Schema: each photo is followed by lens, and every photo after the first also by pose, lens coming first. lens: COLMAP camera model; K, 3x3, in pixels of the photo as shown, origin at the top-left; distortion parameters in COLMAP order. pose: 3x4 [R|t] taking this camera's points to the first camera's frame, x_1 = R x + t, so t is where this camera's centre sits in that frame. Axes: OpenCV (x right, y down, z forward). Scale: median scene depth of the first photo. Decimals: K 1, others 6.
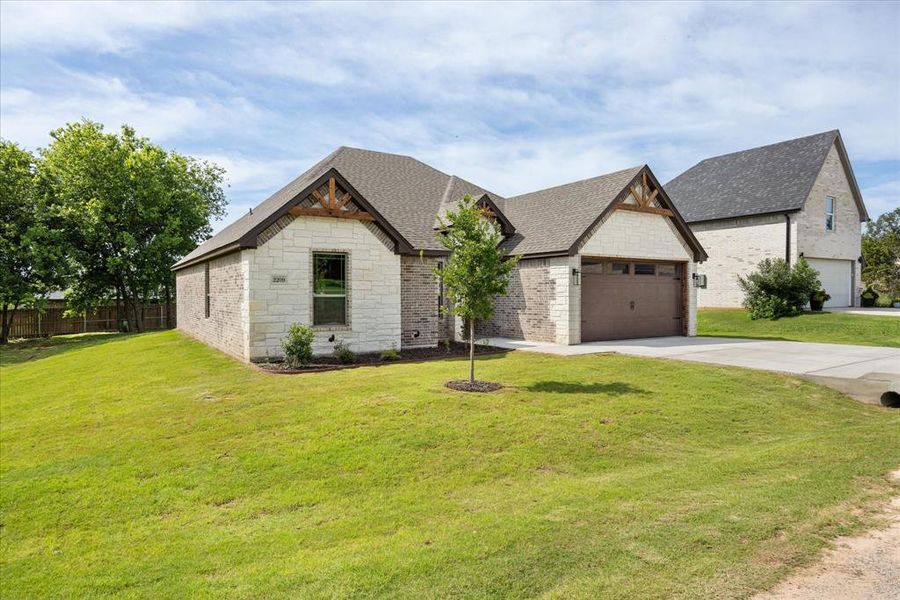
lens RADIAL K [[534.4, 0, 461.3], [0, 534.4, 292.4], [0, 0, 1]] dist [-0.006439, -0.003815]
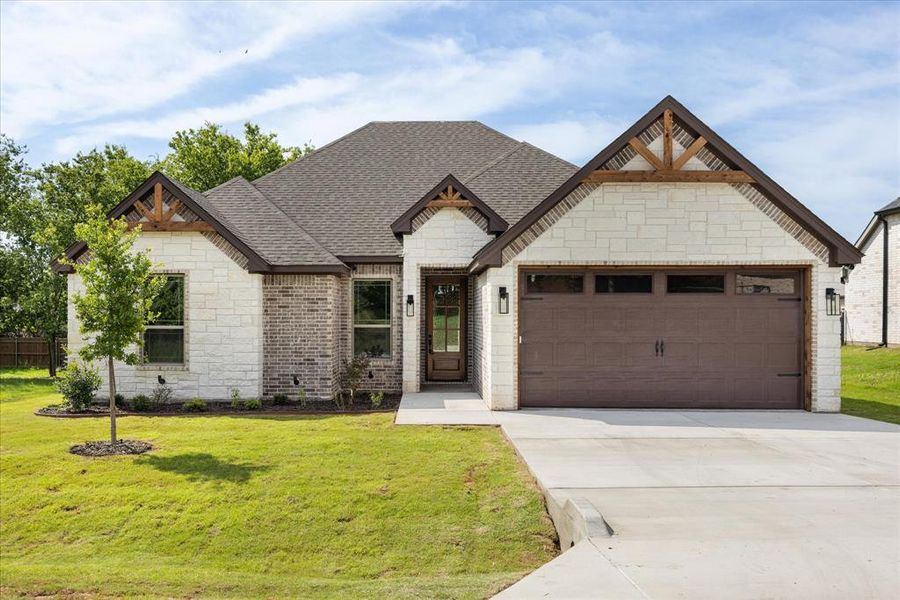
lens RADIAL K [[813.5, 0, 426.3], [0, 813.5, 322.5], [0, 0, 1]] dist [-0.011588, 0.026142]
pose [[0.822911, 0.007981, -0.568114, 0.668646], [-0.002469, 0.999942, 0.010472, -0.012786], [0.568164, -0.007215, 0.822883, 0.173657]]
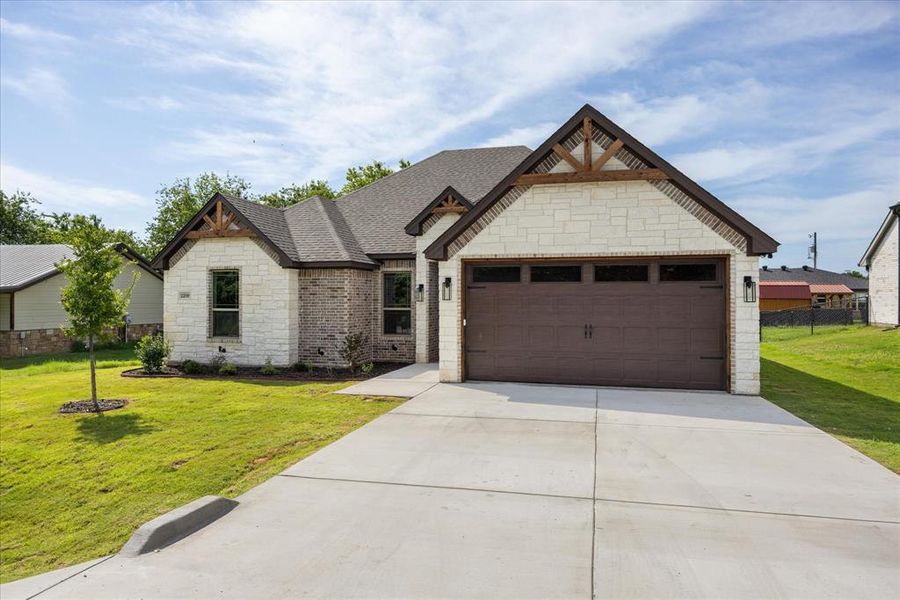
lens RADIAL K [[588.2, 0, 467.8], [0, 588.2, 298.7], [0, 0, 1]] dist [-0.009125, -0.006773]
pose [[0.669369, 0.003463, -0.742922, 0.818068], [-0.002962, 0.999994, 0.001993, -0.016848], [0.742924, 0.000867, 0.669375, 0.479320]]
